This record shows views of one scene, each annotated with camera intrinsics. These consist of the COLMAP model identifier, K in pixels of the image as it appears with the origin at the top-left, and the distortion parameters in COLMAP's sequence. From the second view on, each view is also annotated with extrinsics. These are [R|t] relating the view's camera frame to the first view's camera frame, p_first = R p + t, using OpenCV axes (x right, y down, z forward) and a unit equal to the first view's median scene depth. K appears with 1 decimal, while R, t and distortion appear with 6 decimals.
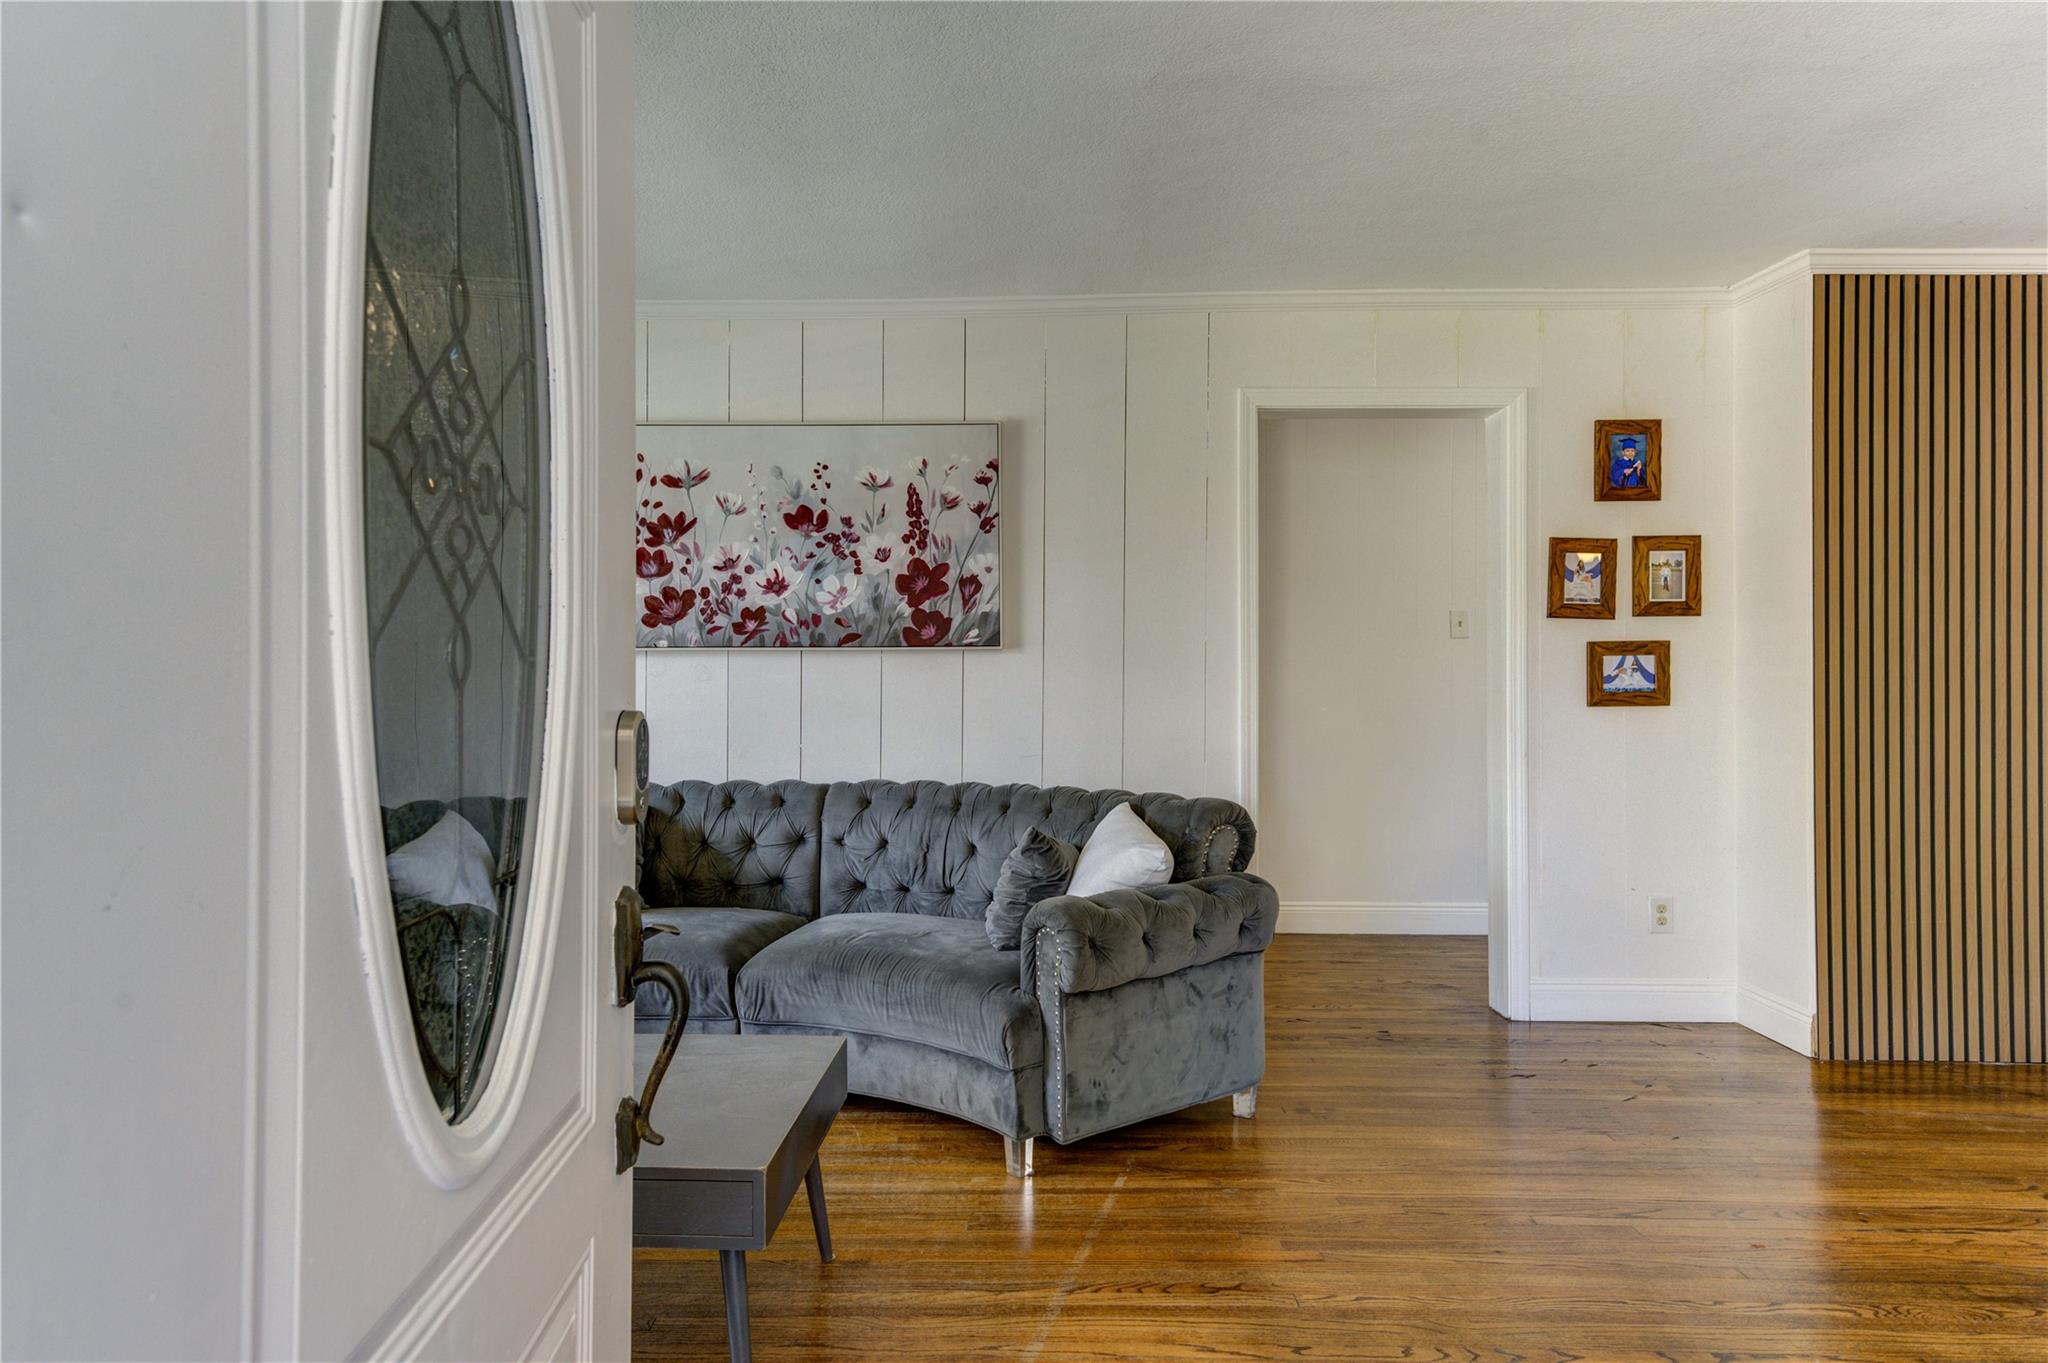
lens RADIAL K [[1105.9, 0, 1001.7], [0, 1105.9, 678.5], [0, 0, 1]] dist [0.024108, -0.002053]
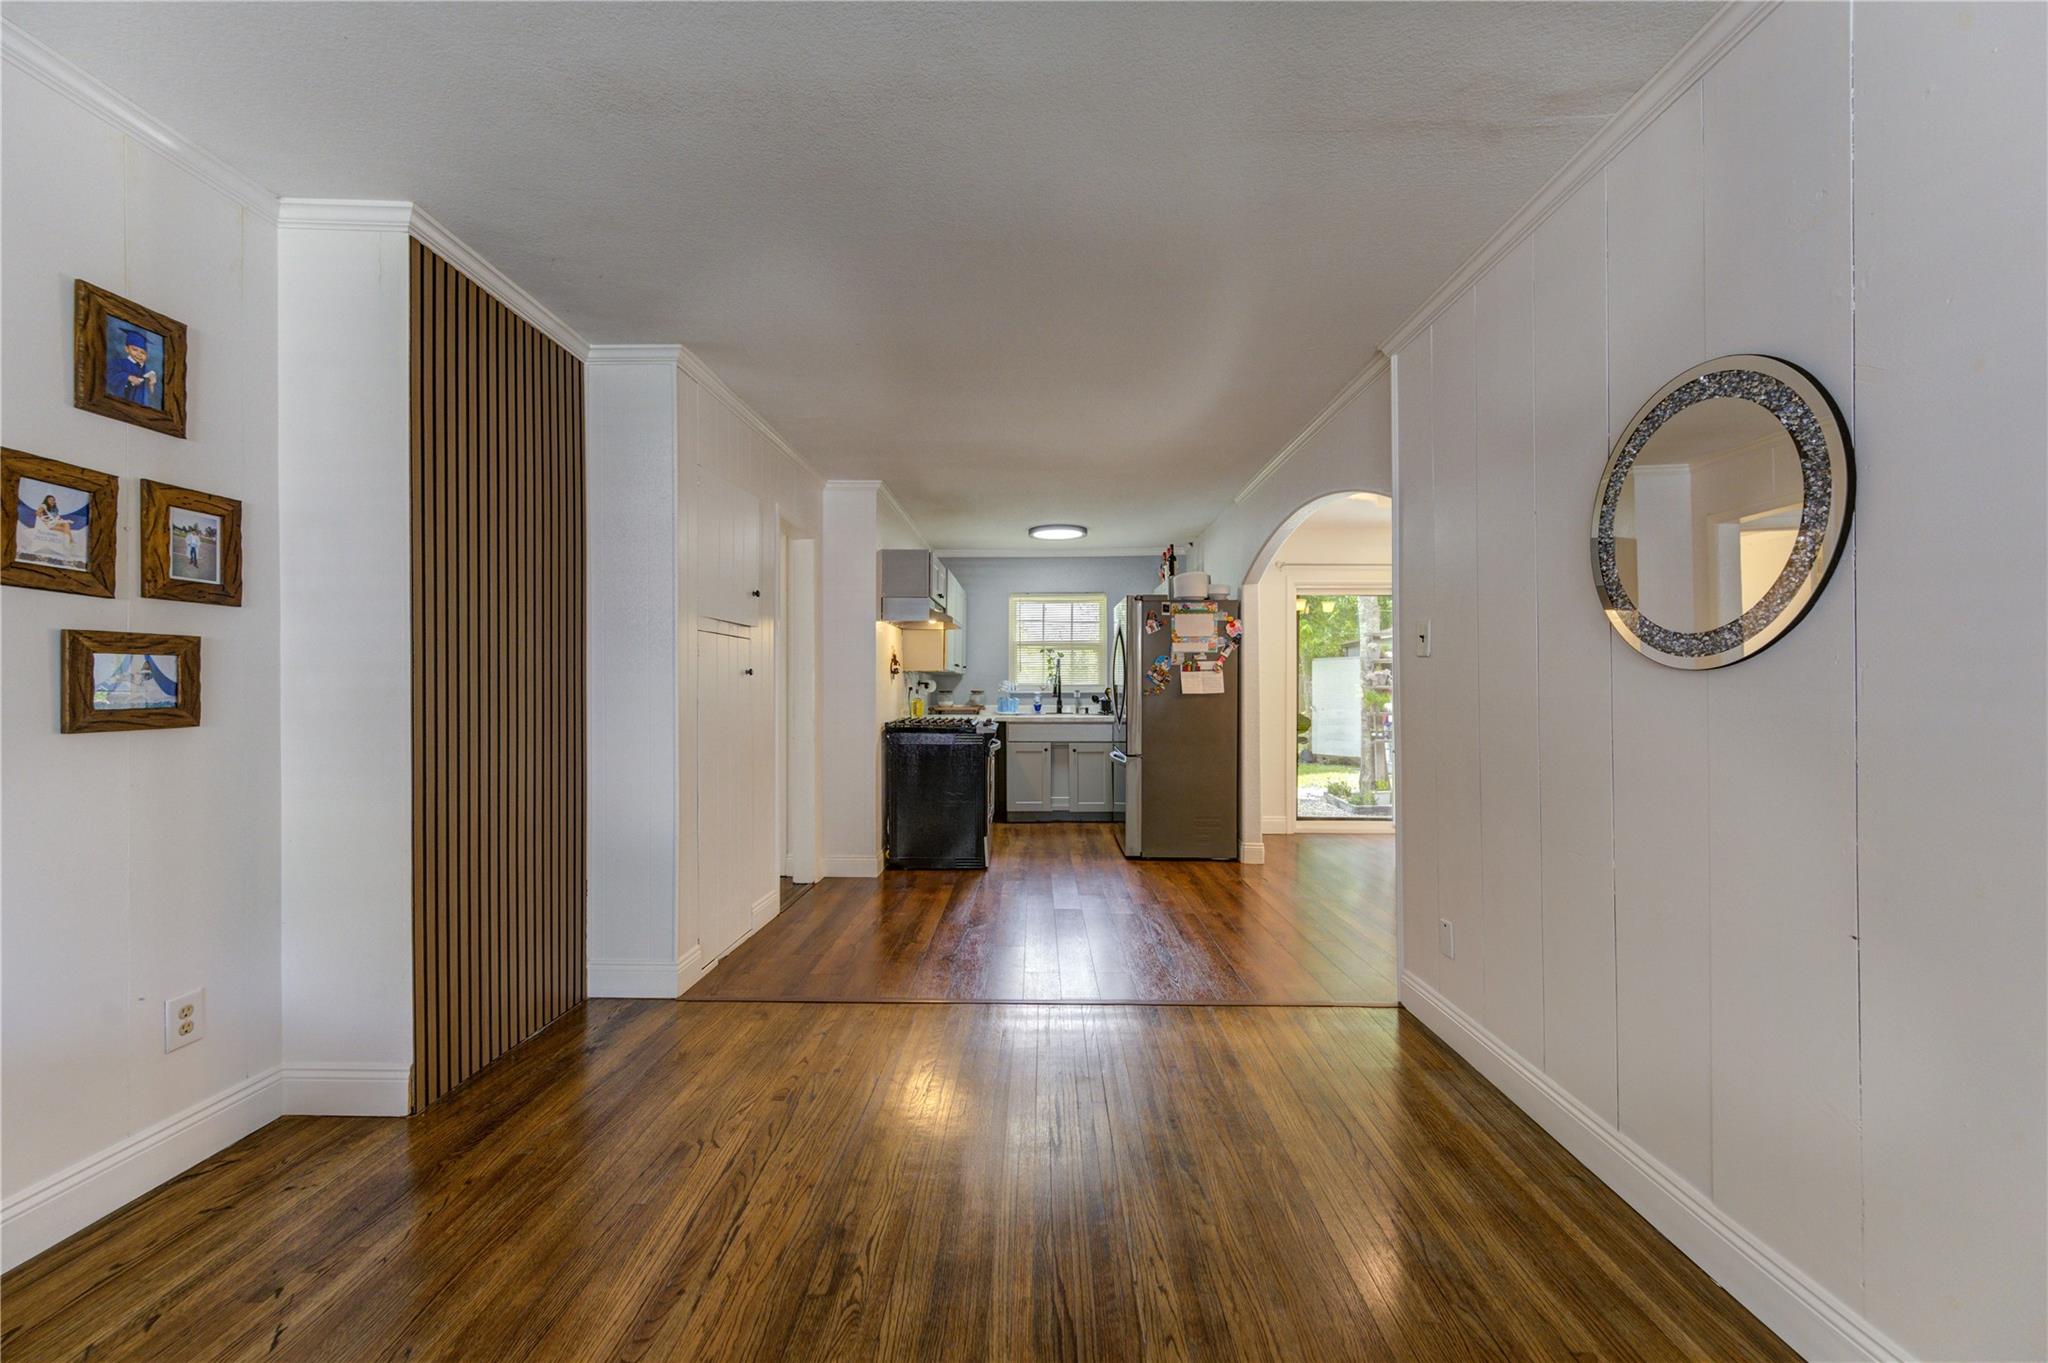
lens RADIAL K [[799.4, 0, 1025.4], [0, 799.4, 690.6], [0, 0, 1]] dist [0.003639, -0.000137]
pose [[0.006008, 0.000070, 0.999982, 0.081477], [-0.000683, 1.000000, -0.000066, 0.000789], [-0.999982, -0.000683, 0.006008, 0.463114]]
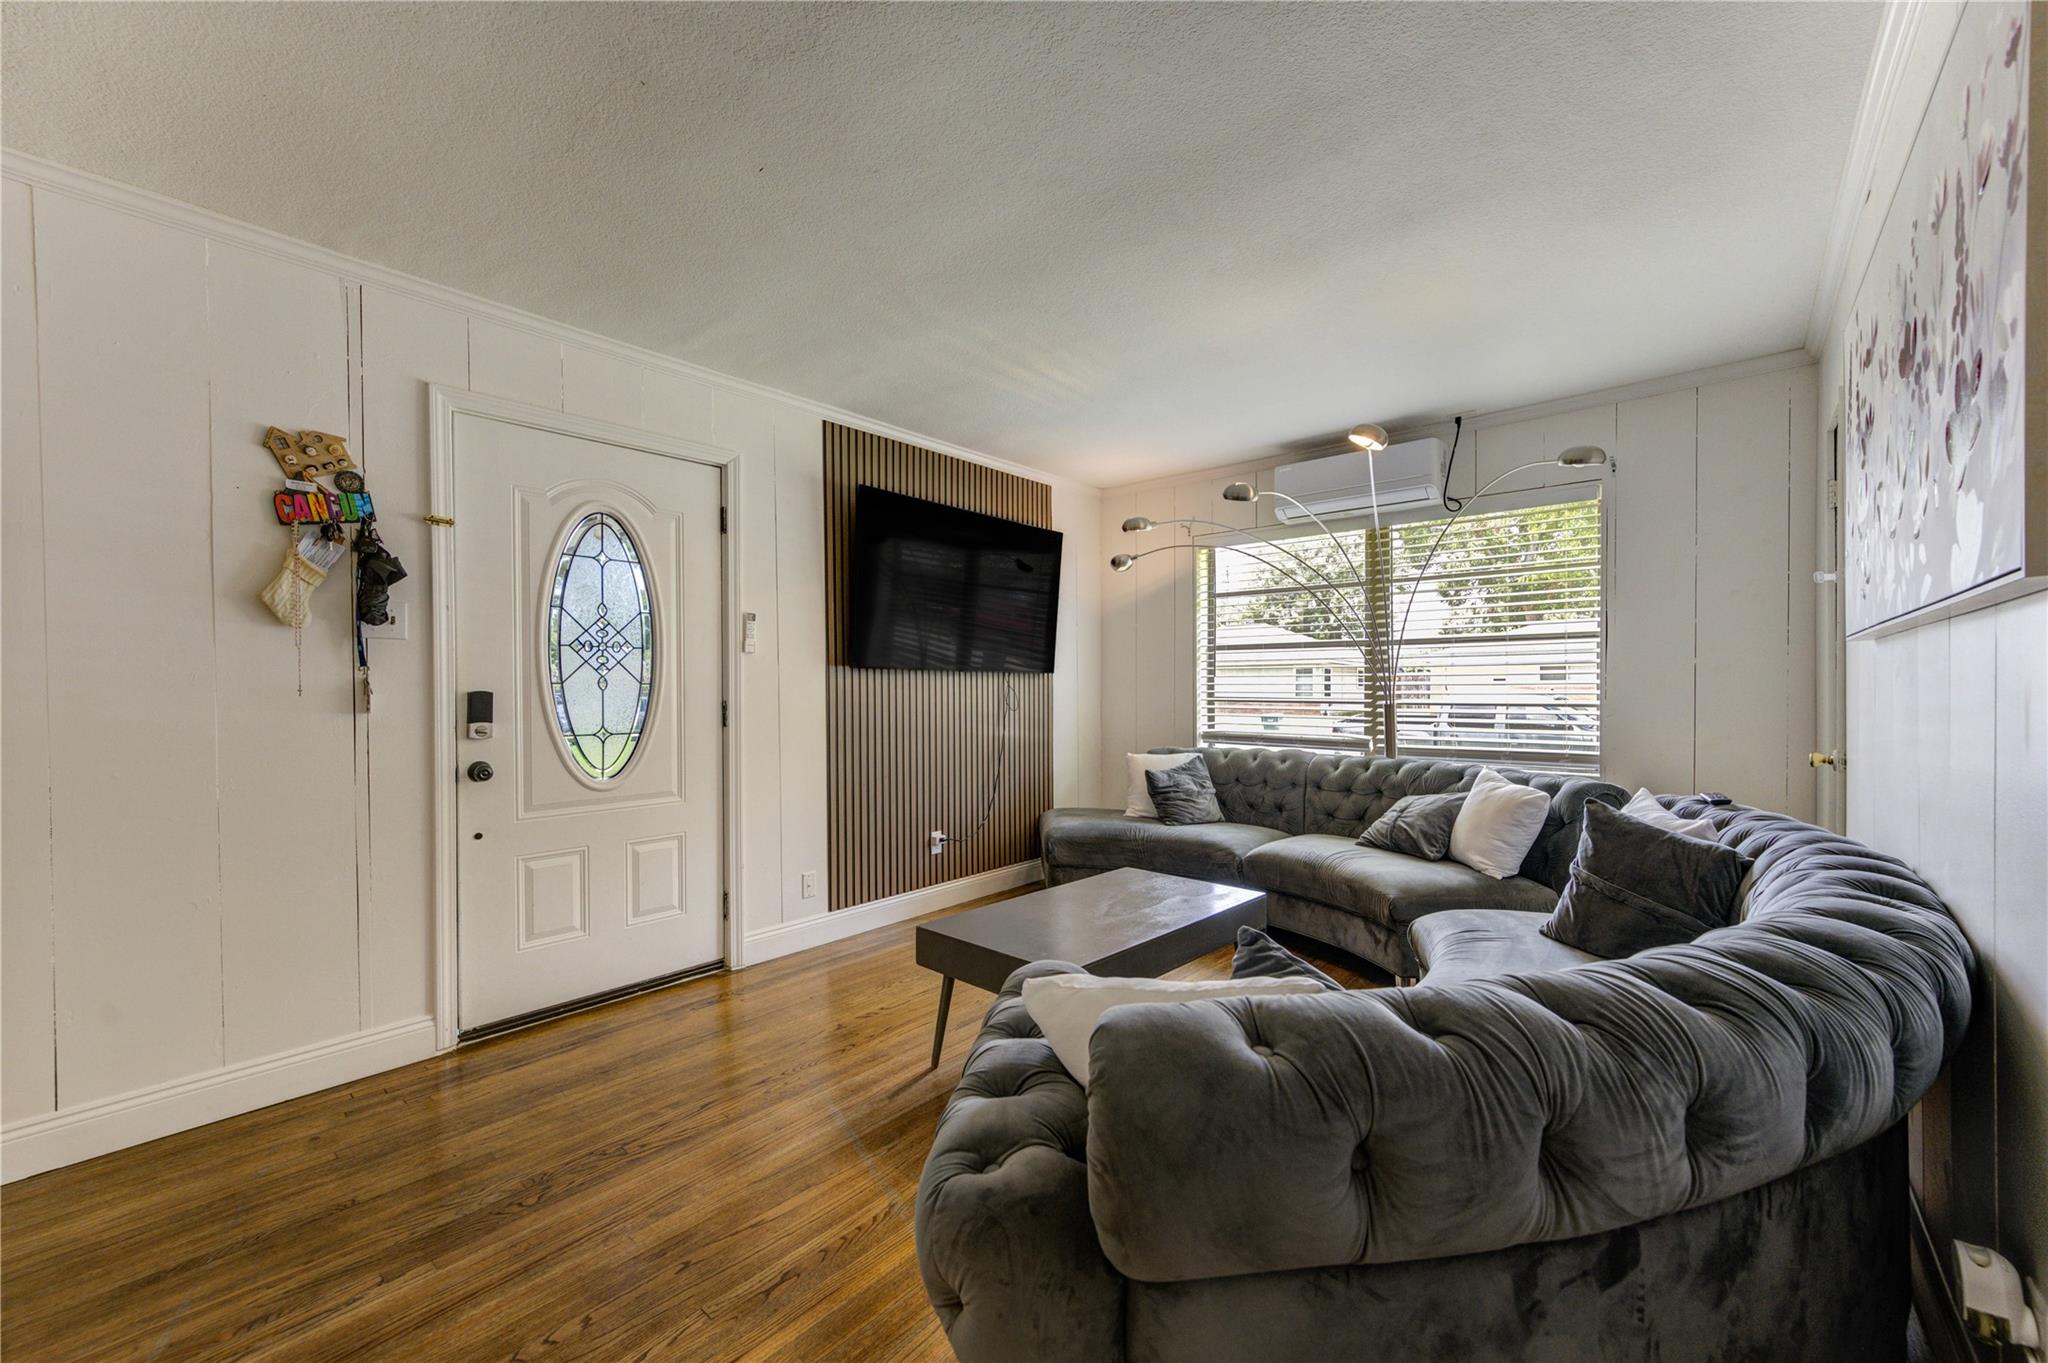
lens RADIAL K [[799.4, 0, 1033.0], [0, 799.4, 691.4], [0, 0, 1]] dist [0.003639, -0.000137]
pose [[-0.644972, 0.008250, -0.764162, 0.342029], [0.008432, 0.999958, 0.003679, 0.001734], [0.764160, -0.004071, -0.645014, 0.934200]]
